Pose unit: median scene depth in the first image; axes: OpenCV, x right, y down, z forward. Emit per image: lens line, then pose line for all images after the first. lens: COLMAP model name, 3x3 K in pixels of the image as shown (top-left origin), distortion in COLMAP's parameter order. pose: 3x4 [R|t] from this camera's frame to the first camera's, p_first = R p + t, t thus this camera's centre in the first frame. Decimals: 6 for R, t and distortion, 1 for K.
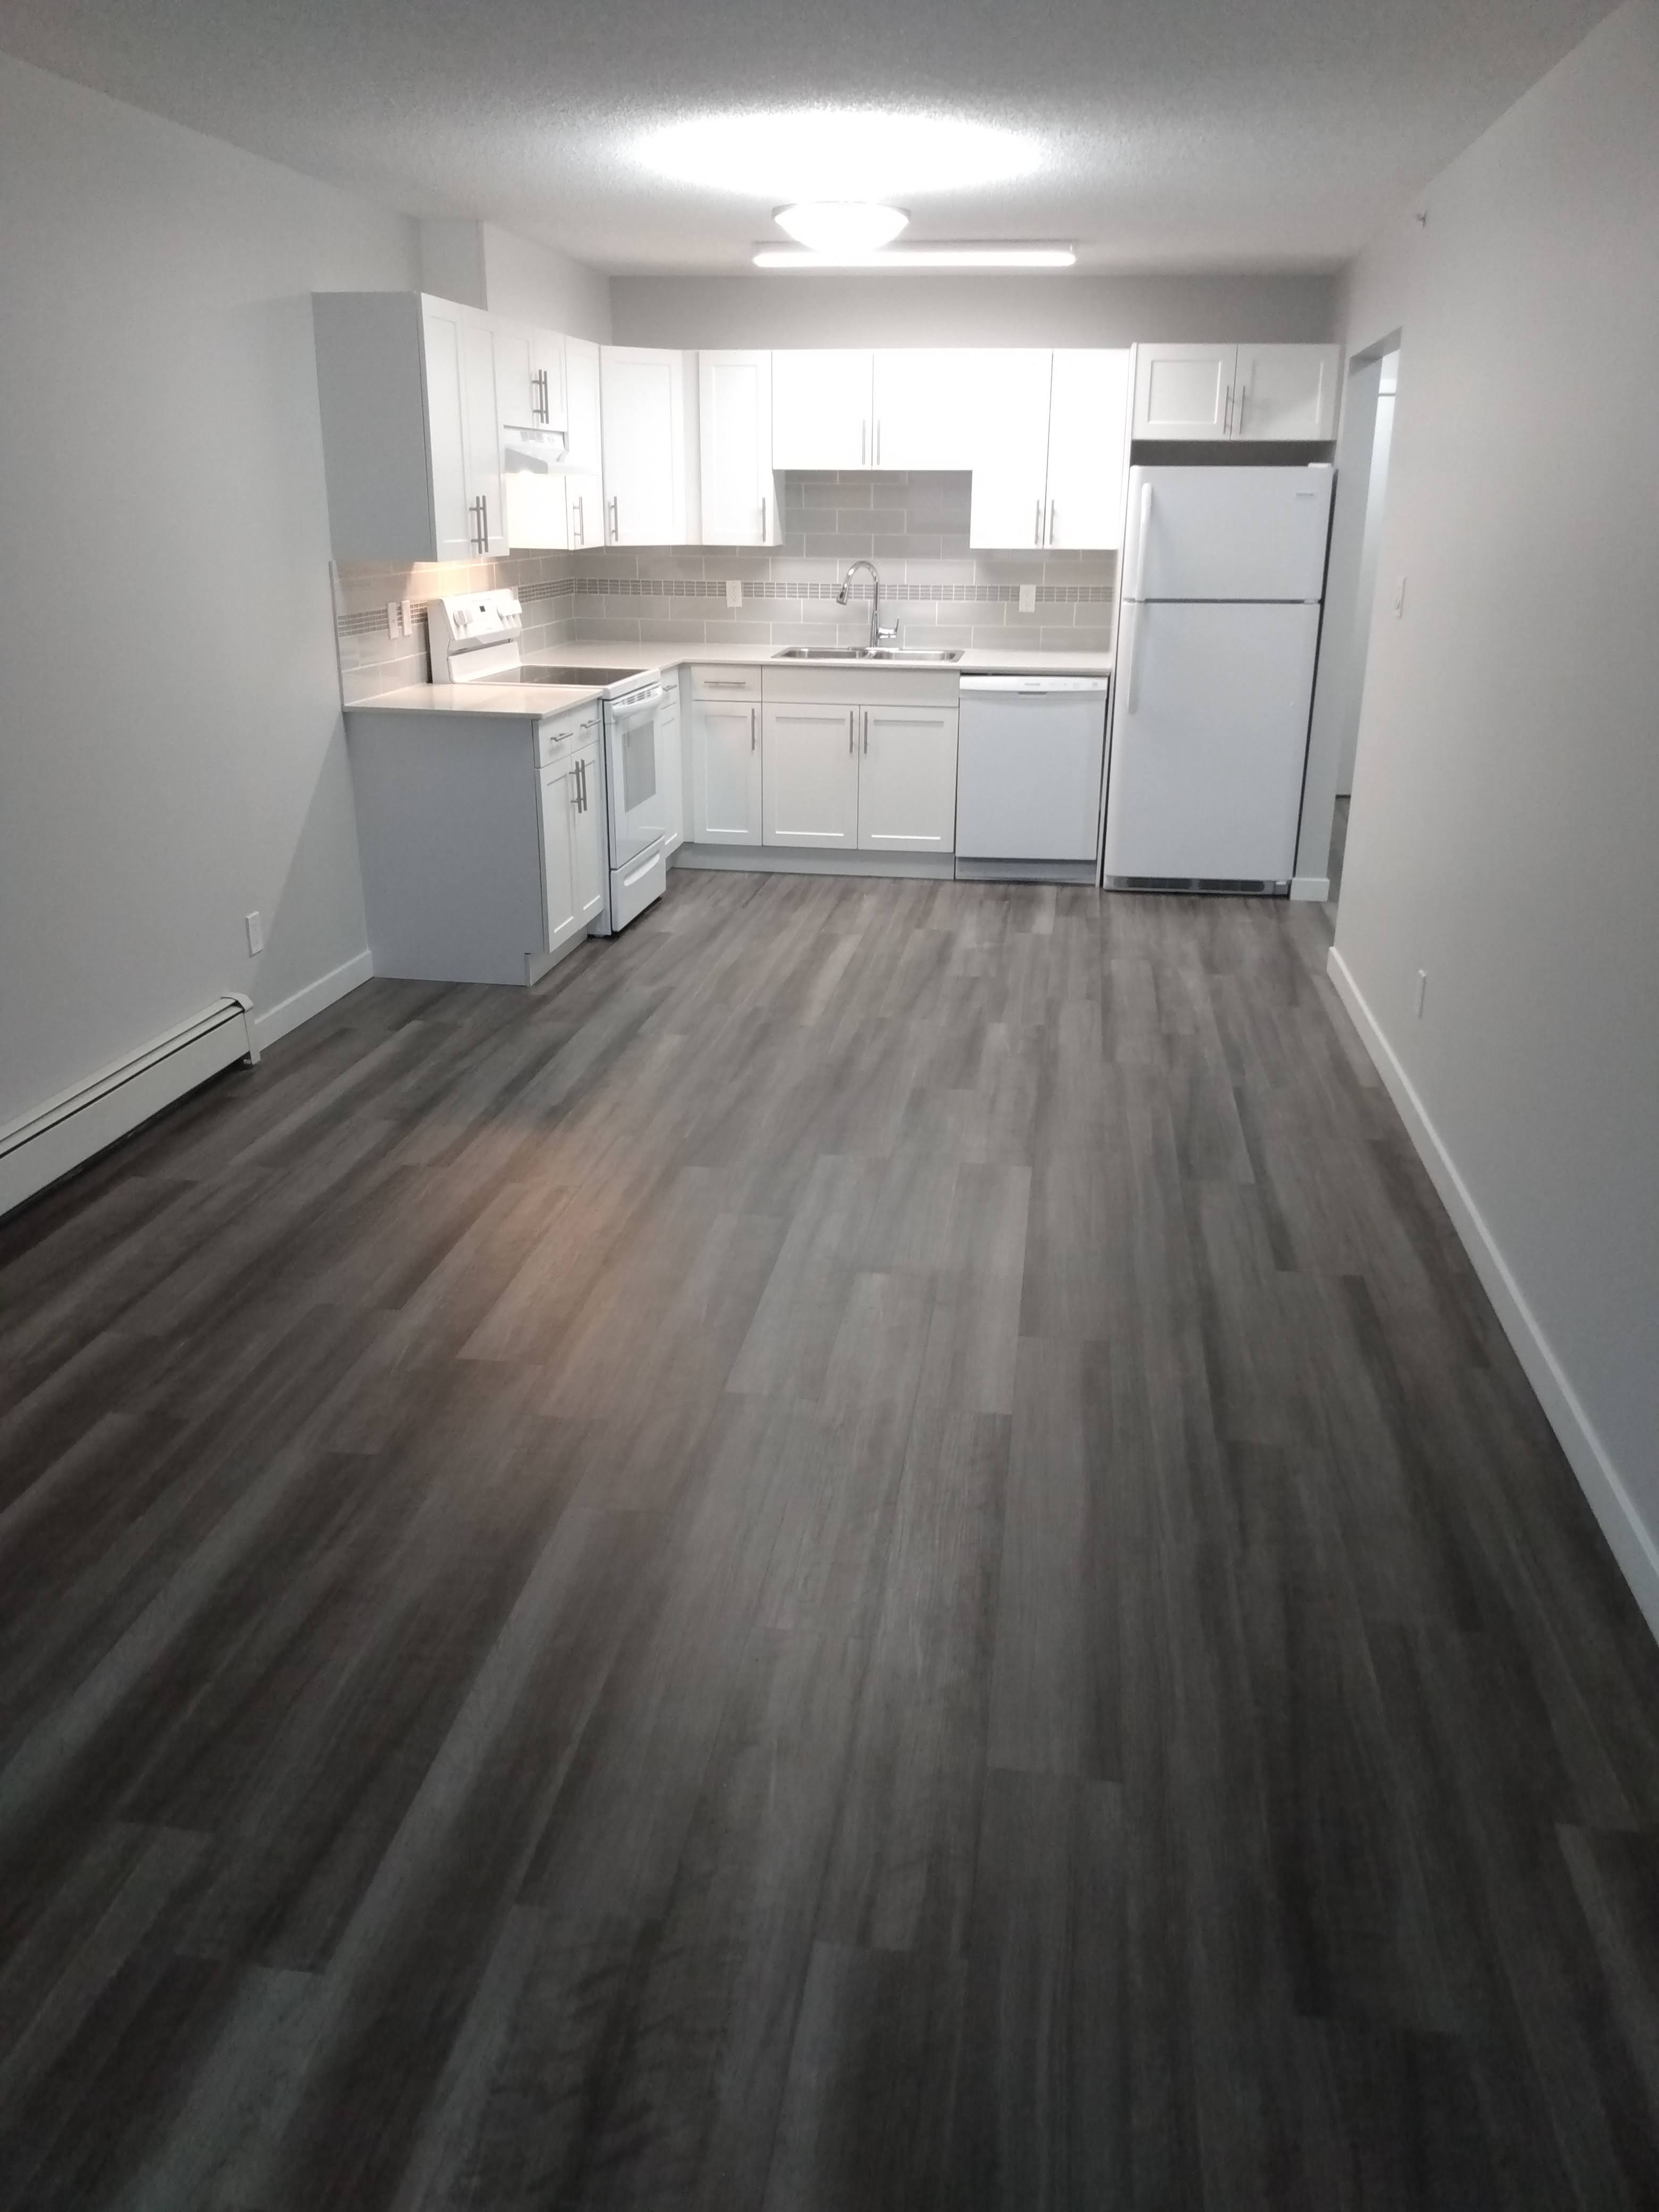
lens RADIAL K [[1699.8, 0, 819.1], [0, 1699.8, 1102.6], [0, 0, 1]] dist [0.138079, -0.313735]
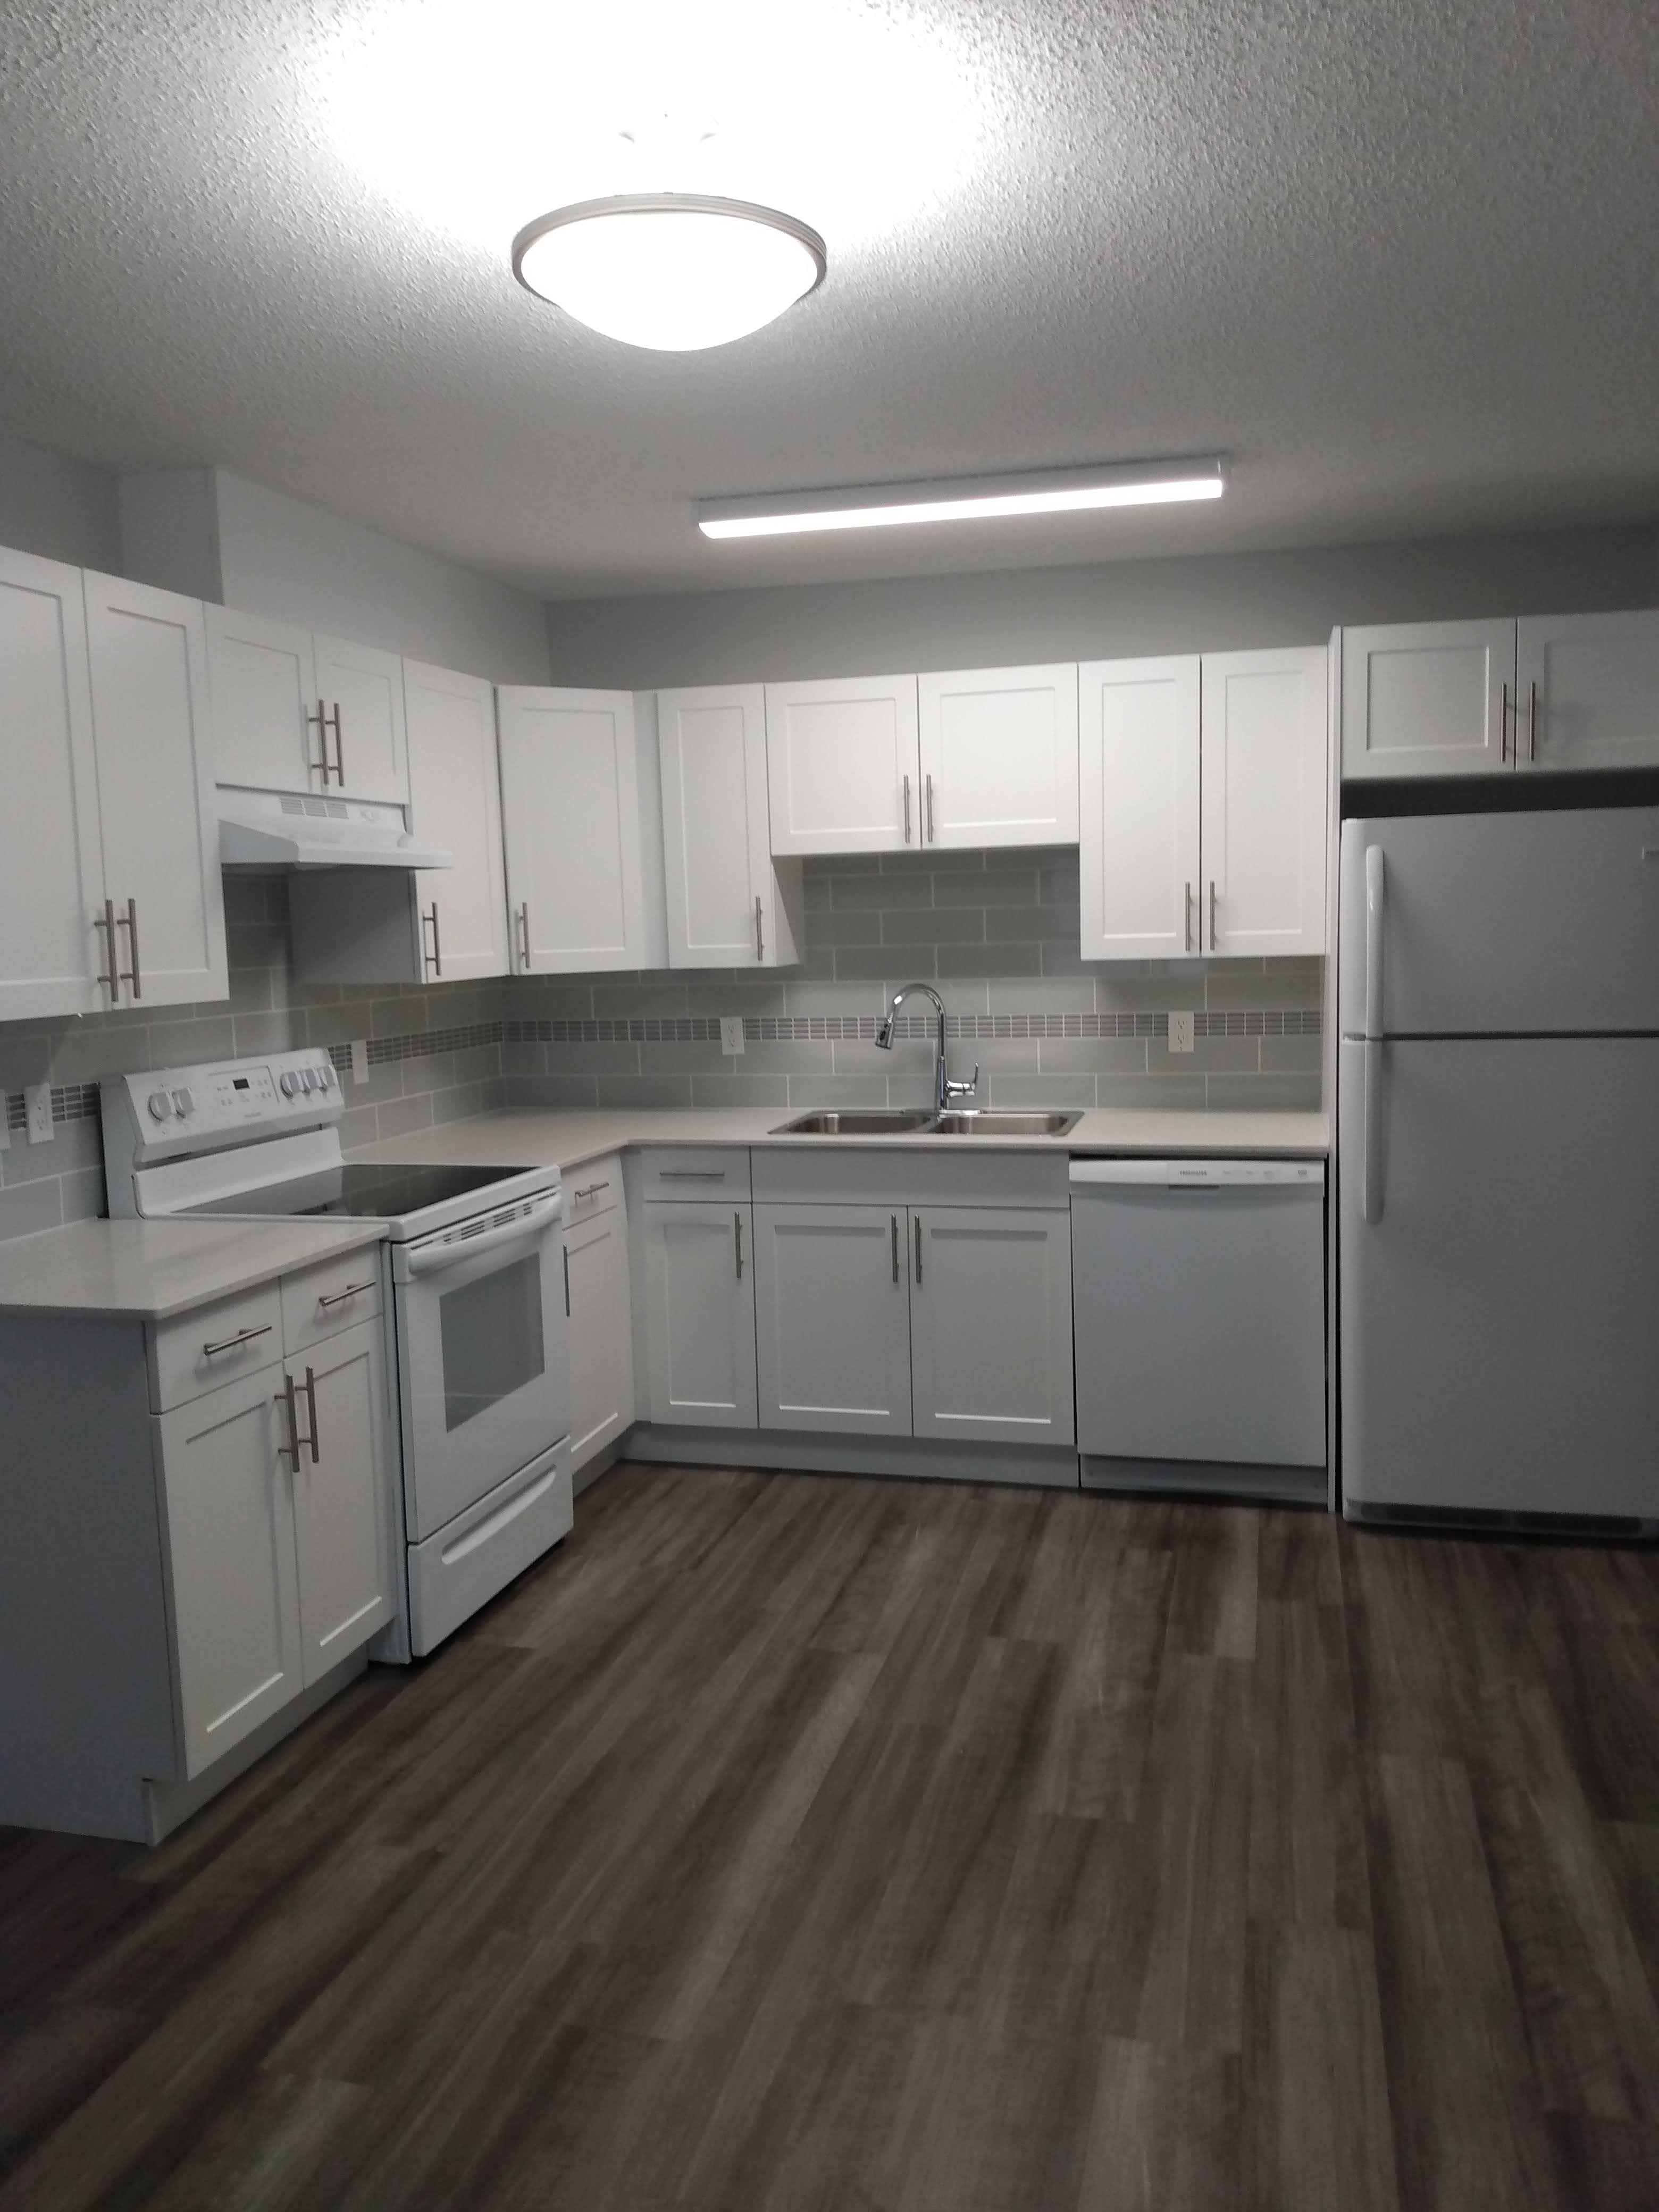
lens RADIAL K [[1699.8, 0, 819.1], [0, 1699.8, 1102.6], [0, 0, 1]] dist [0.138079, -0.313735]
pose [[0.993360, -0.022978, -0.112732, 0.063230], [-0.003476, 0.973411, -0.229038, -0.131793], [0.114998, 0.227909, 0.966868, 0.407909]]
